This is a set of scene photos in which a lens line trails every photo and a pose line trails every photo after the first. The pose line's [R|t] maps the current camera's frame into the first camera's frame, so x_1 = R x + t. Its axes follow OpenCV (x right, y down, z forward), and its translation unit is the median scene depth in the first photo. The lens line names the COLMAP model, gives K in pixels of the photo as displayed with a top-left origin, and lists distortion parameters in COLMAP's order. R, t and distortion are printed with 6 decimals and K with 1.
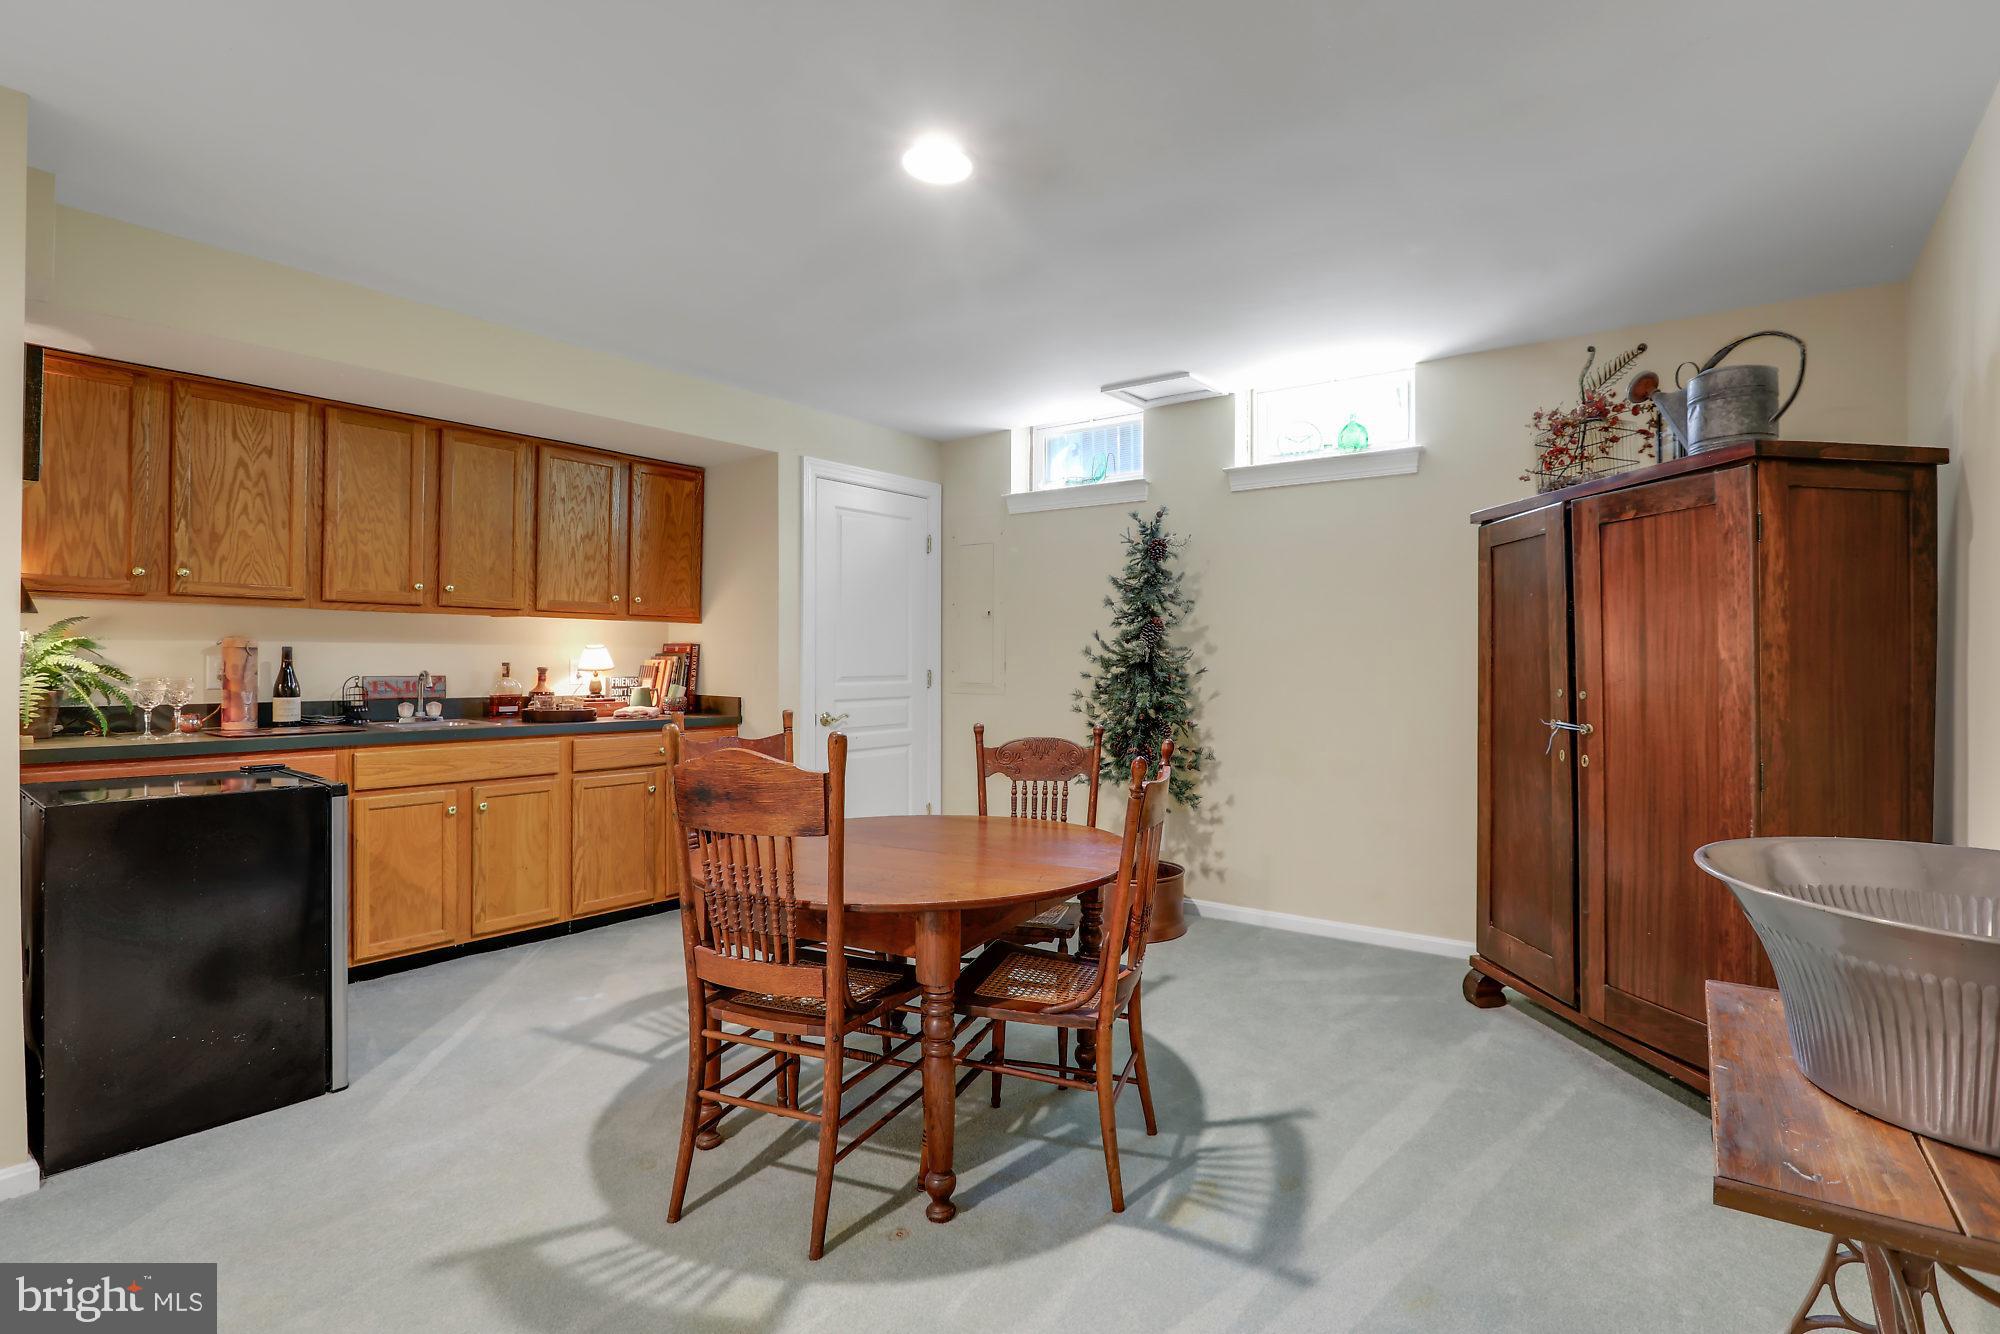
lens RADIAL K [[995.5, 0, 1000.6], [0, 995.5, 660.0], [0, 0, 1]] dist [0.000406, 0.000242]
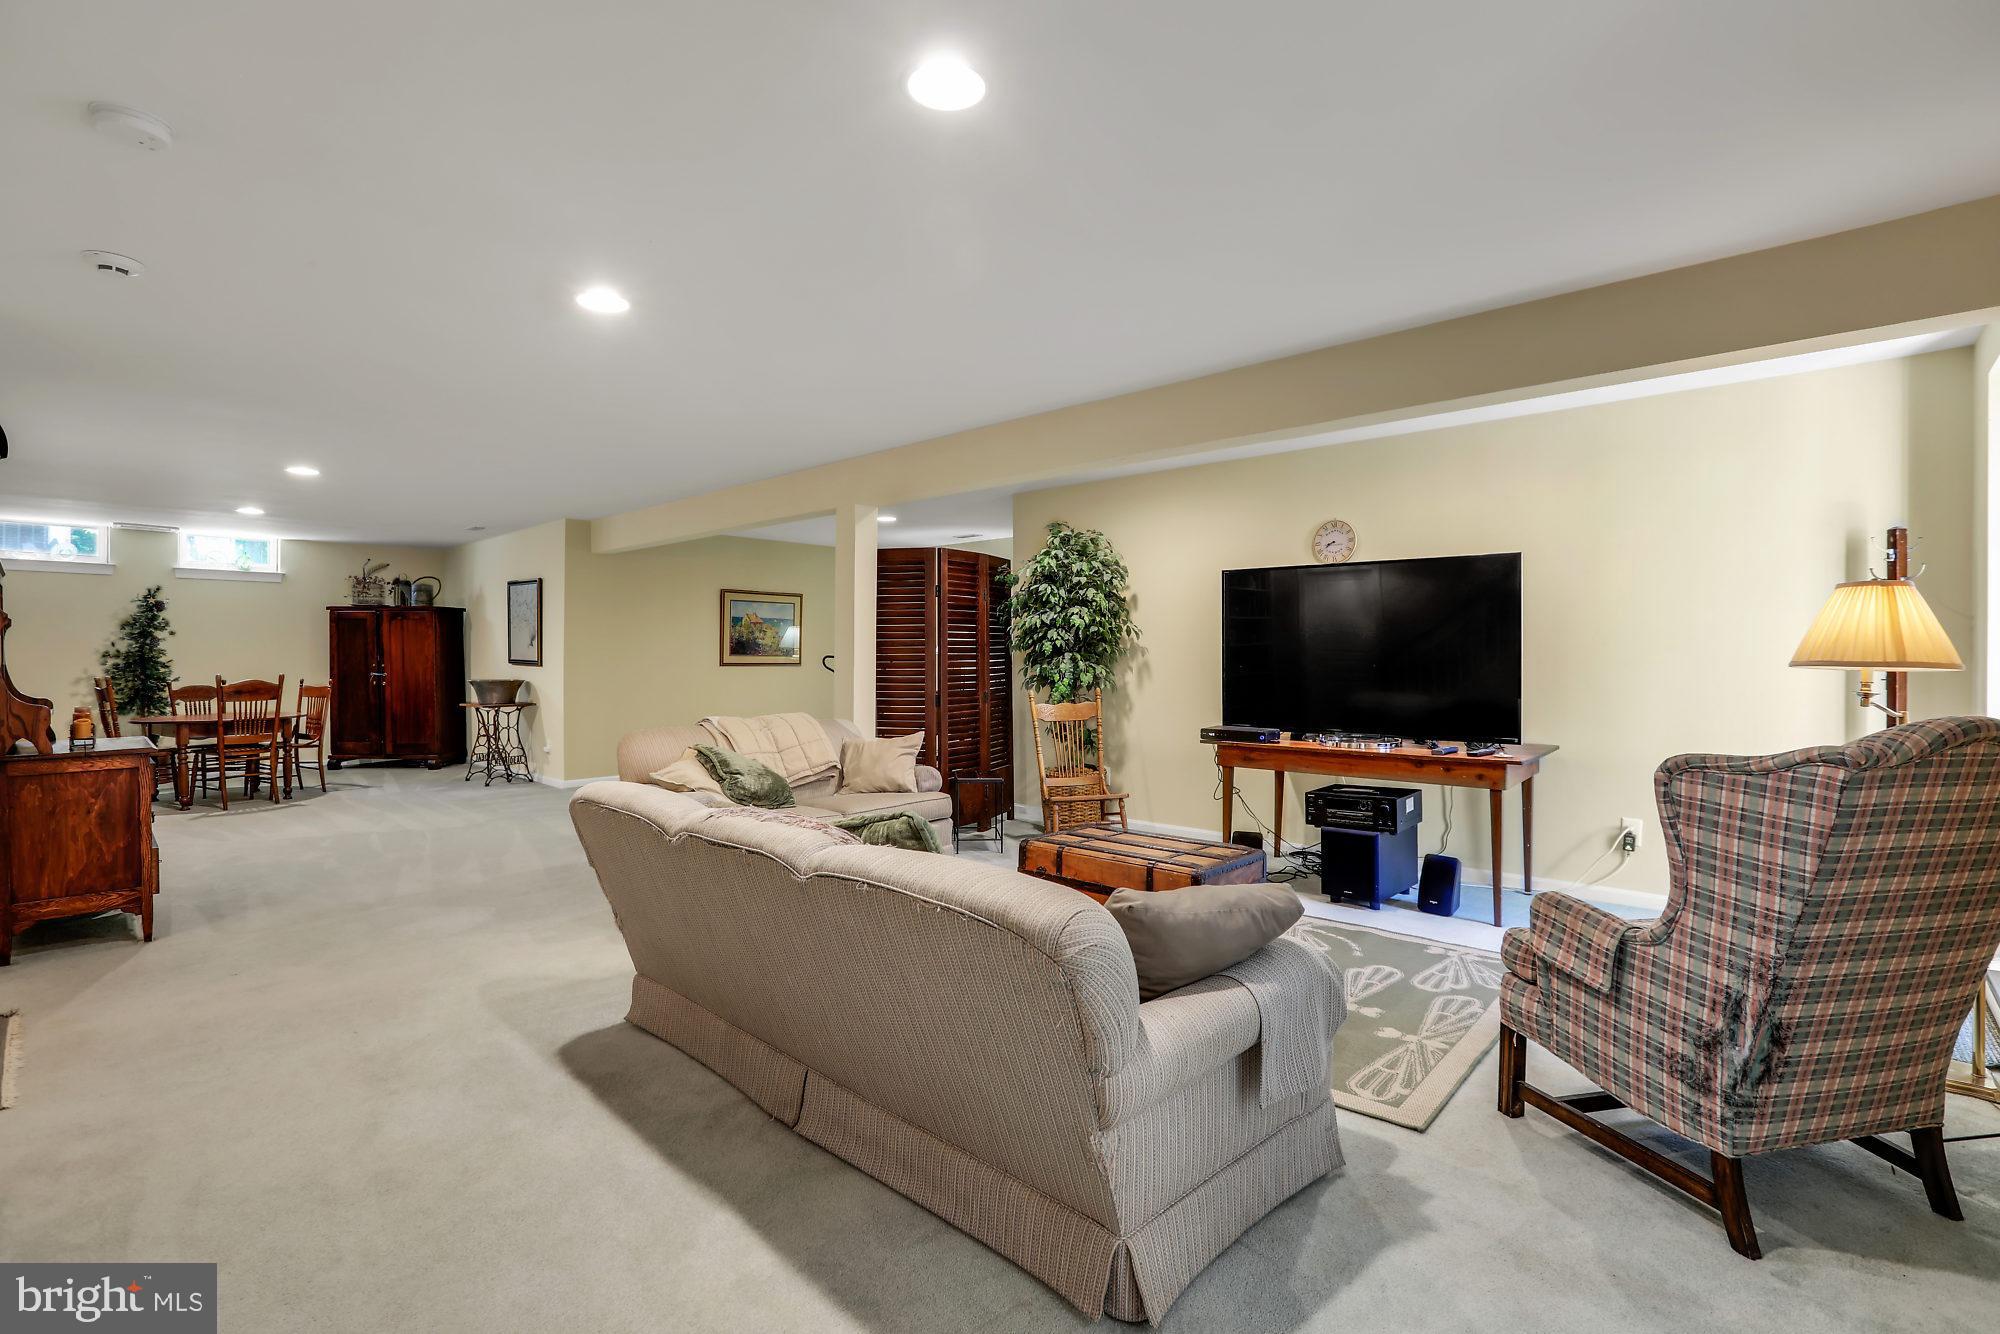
lens RADIAL K [[911.4, 0, 1000.4], [0, 911.4, 664.5], [0, 0, 1]] dist [-0.016816, 0.002400]
pose [[0.178966, -0.008844, 0.983815, -1.812739], [-0.001738, 0.999955, 0.009305, -0.009251], [-0.983854, -0.003375, 0.178943, -1.441195]]
